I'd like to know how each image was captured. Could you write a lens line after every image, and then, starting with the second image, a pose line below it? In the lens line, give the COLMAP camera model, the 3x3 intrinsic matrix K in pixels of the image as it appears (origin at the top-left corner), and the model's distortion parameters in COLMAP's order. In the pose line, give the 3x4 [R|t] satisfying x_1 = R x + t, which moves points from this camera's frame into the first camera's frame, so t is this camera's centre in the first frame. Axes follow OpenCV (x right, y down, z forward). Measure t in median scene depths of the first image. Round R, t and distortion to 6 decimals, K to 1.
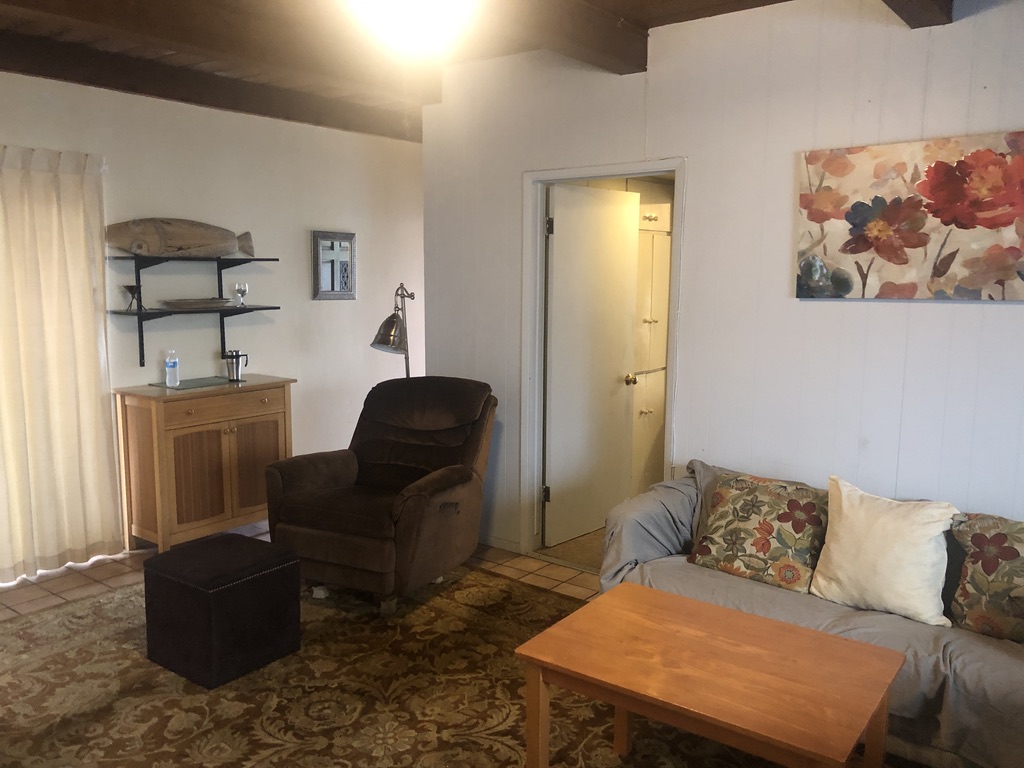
lens RADIAL K [[831.4, 0, 506.5], [0, 831.4, 387.9], [0, 0, 1]] dist [0.012018, 0.018293]
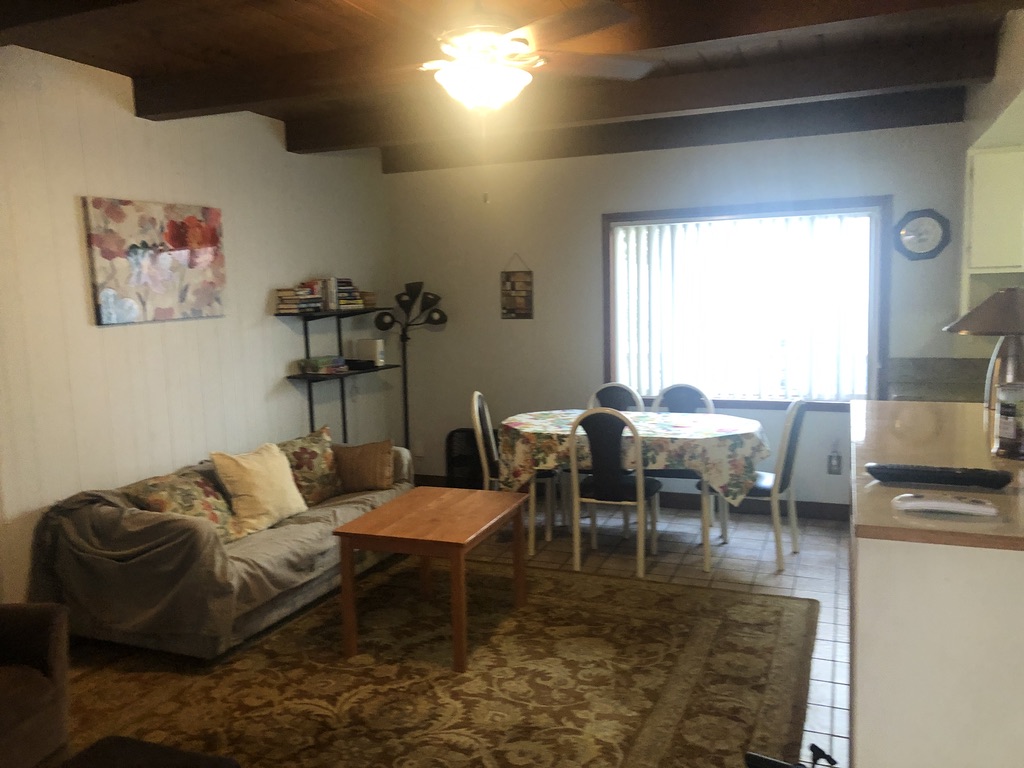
lens RADIAL K [[831.4, 0, 506.6], [0, 831.4, 384.3], [0, 0, 1]] dist [0.012018, 0.018293]
pose [[-0.268210, -0.111922, 0.956837, -0.969197], [0.163261, 0.973581, 0.159644, -0.131697], [-0.949426, 0.199033, -0.242851, 0.840581]]
